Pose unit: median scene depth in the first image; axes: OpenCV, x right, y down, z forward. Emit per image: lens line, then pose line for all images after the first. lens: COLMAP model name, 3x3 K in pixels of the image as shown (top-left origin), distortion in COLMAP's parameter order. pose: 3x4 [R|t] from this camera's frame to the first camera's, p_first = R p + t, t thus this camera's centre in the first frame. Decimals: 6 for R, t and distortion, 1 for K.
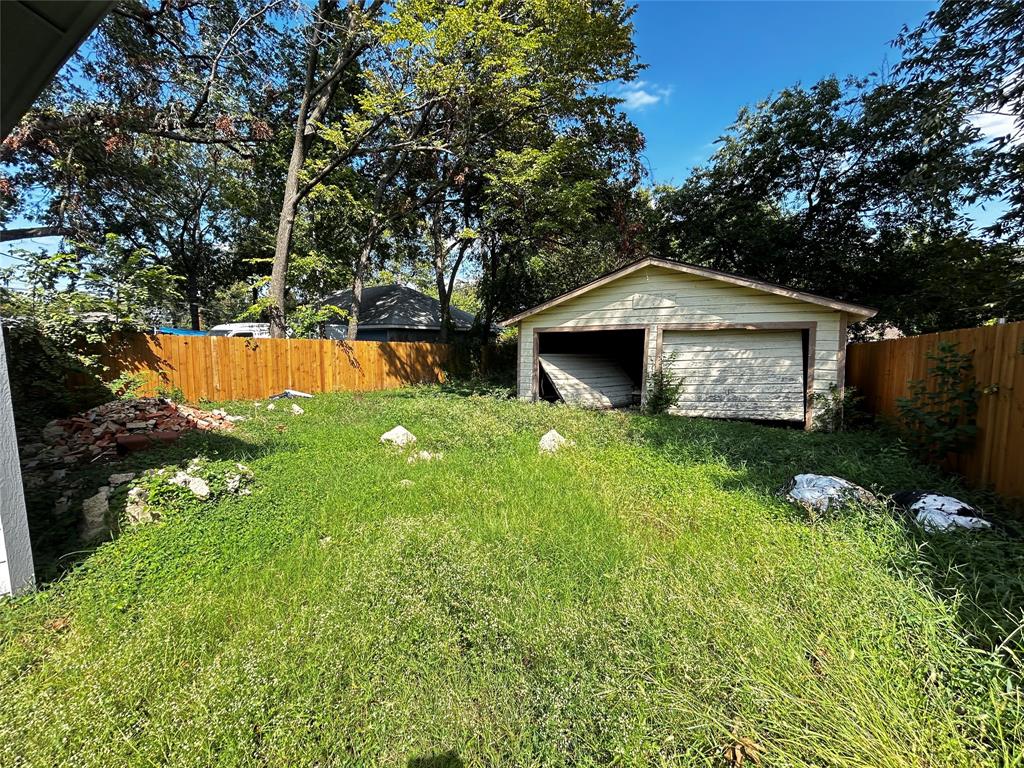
lens RADIAL K [[416.3, 0, 515.2], [0, 416.3, 380.4], [0, 0, 1]] dist [0.000309, 0.000664]
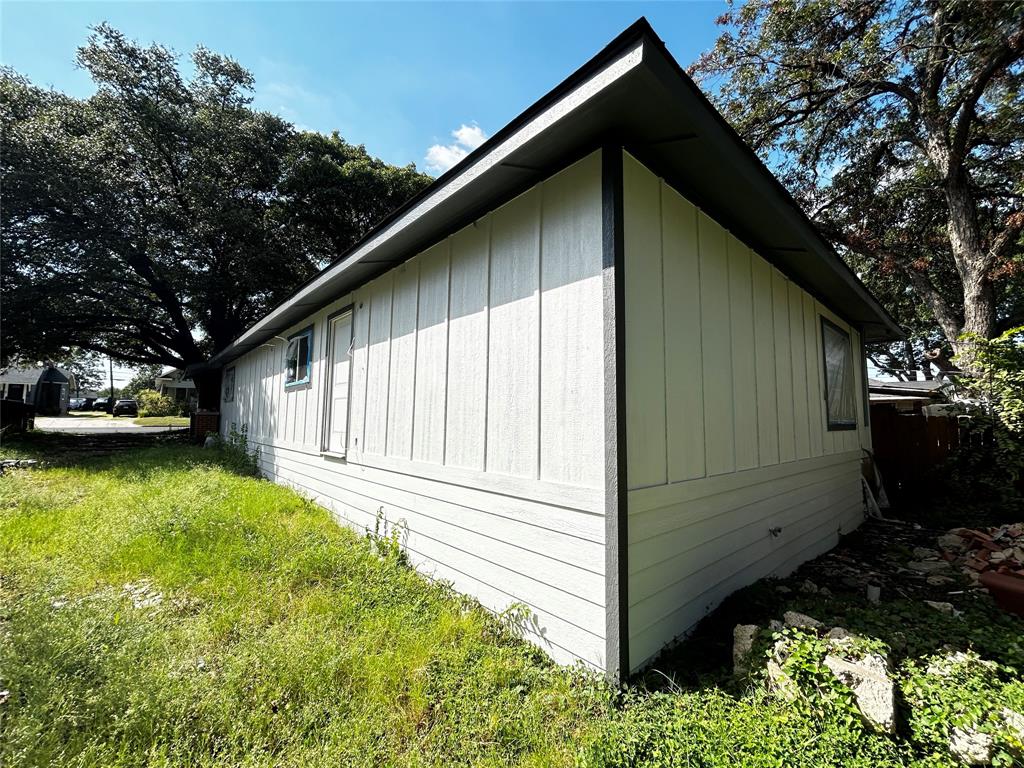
lens RADIAL K [[416.3, 0, 514.1], [0, 416.3, 381.4], [0, 0, 1]] dist [0.000309, 0.000664]
pose [[-0.291885, -0.092908, -0.951930, -0.013249], [-0.098768, 0.992878, -0.066620, -0.051195], [0.951340, 0.074575, -0.298983, 0.360917]]
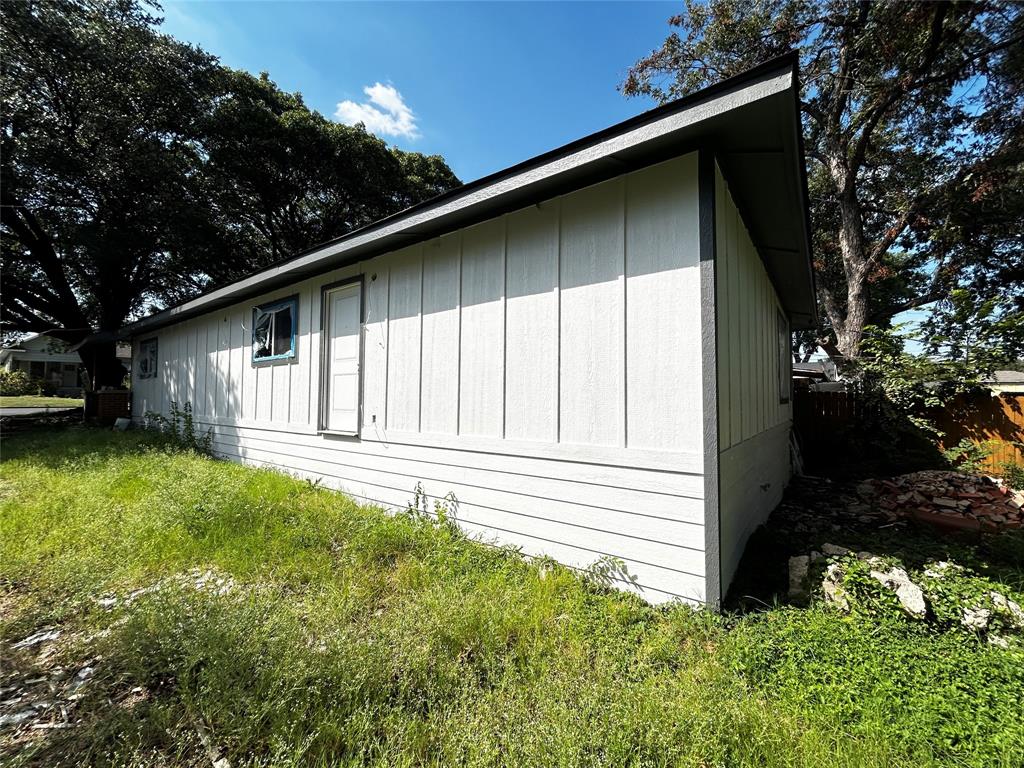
lens RADIAL K [[416.3, 0, 510.3], [0, 416.3, 382.5], [0, 0, 1]] dist [0.000309, 0.000664]
pose [[-0.096300, -0.041467, -0.994488, 0.058875], [-0.096654, 0.994800, -0.032120, -0.026353], [0.990648, 0.093028, -0.099807, 0.159816]]
